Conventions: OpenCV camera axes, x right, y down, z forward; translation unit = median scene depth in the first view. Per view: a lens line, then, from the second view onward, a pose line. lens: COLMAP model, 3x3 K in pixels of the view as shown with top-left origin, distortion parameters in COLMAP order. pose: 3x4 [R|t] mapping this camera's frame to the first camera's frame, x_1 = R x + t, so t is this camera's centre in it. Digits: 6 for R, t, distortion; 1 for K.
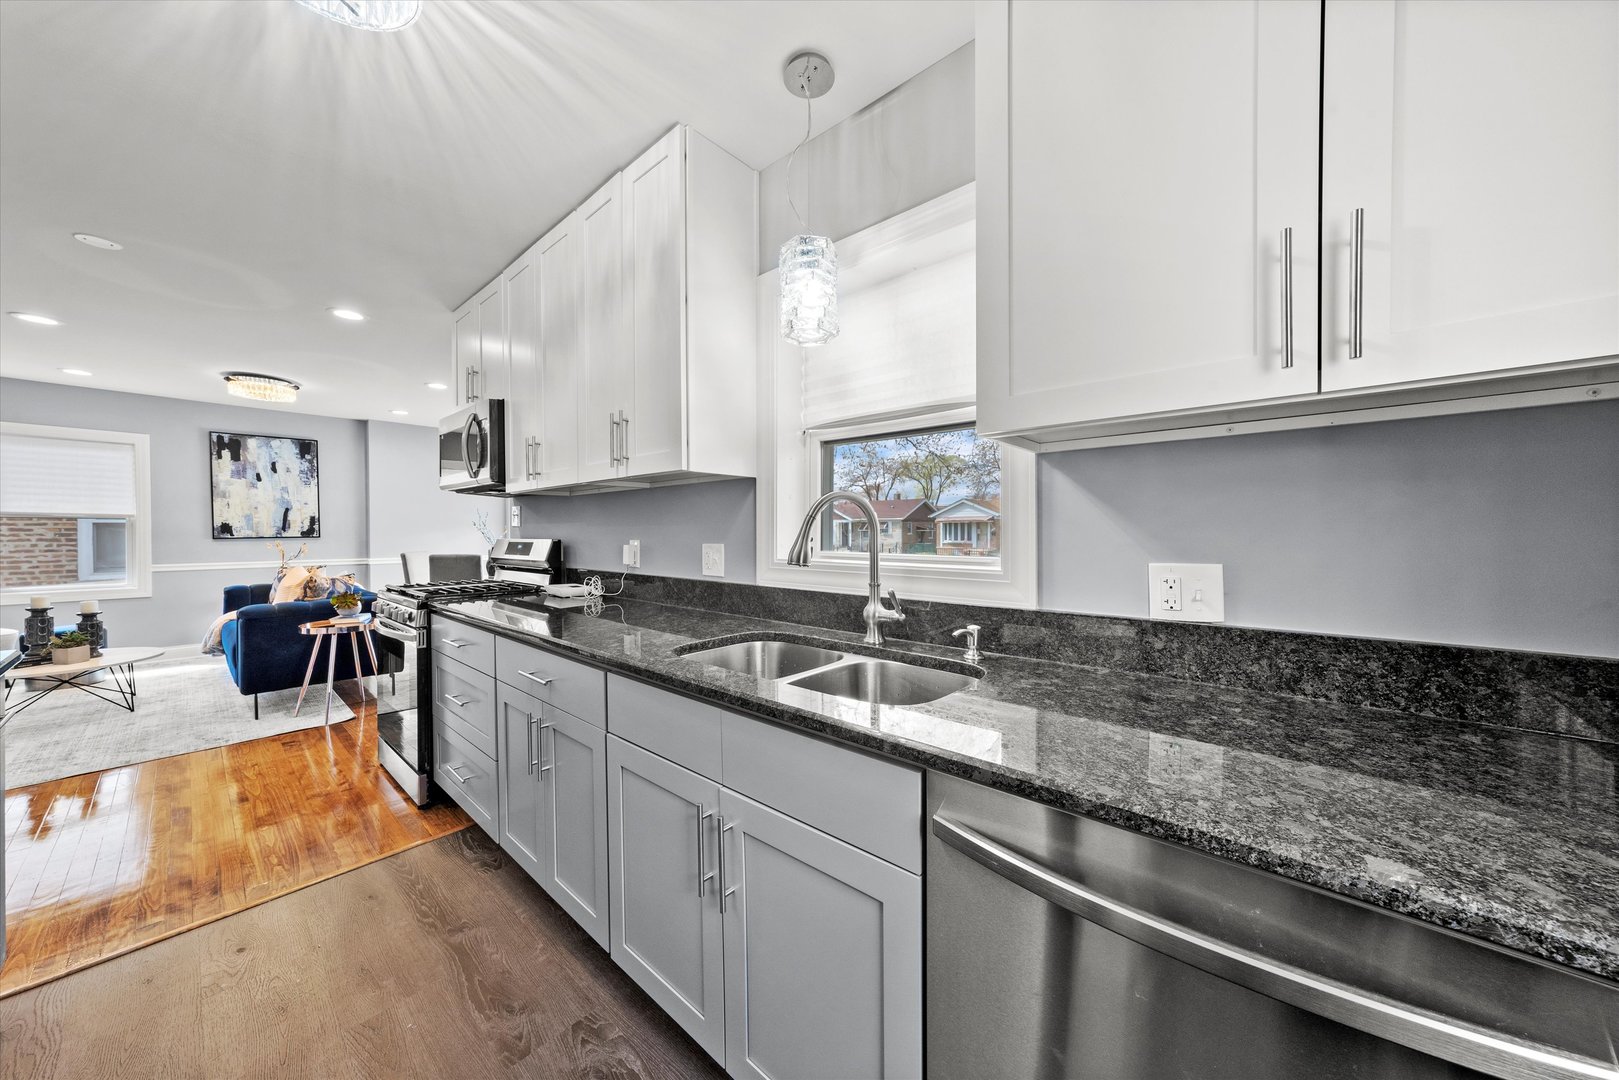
lens RADIAL K [[557.7, 0, 807.0], [0, 557.7, 536.5], [0, 0, 1]] dist [0.001254, 0.001061]
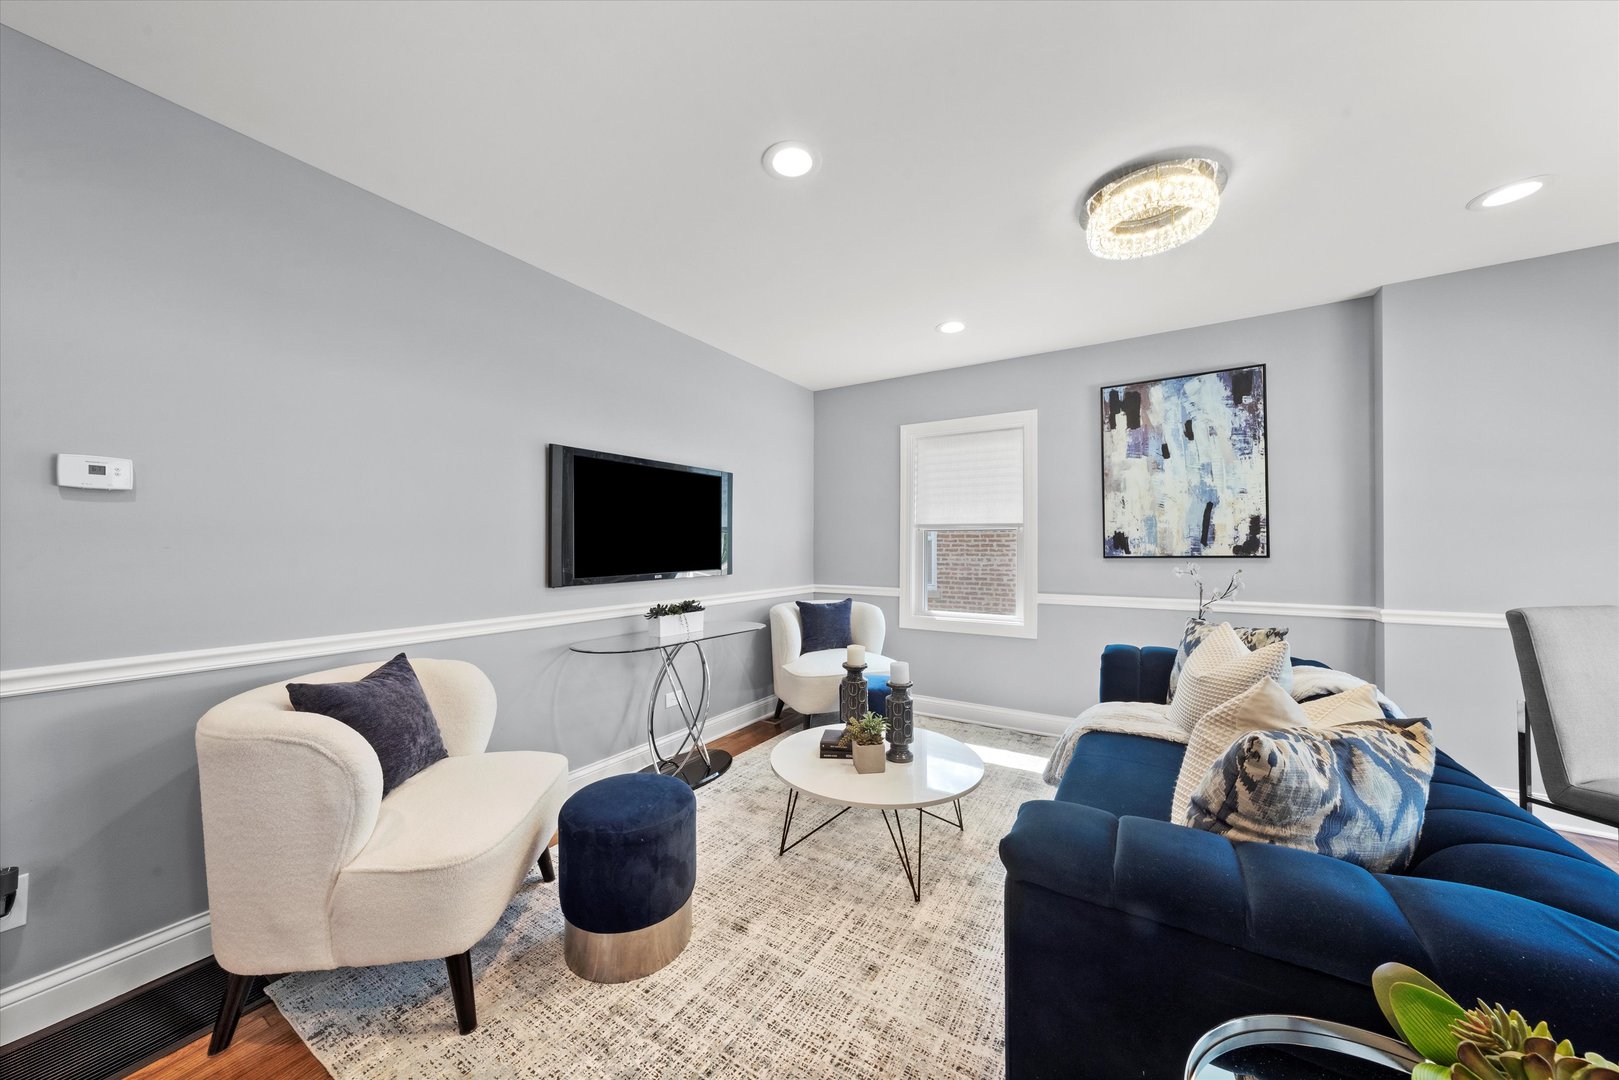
lens RADIAL K [[557.7, 0, 809.7], [0, 557.7, 544.9], [0, 0, 1]] dist [0.001254, 0.001061]
pose [[0.175796, -0.002074, -0.984424, -0.474140], [-0.009056, 0.999952, -0.003724, -0.004510], [0.984385, 0.009569, 0.175769, 0.532134]]
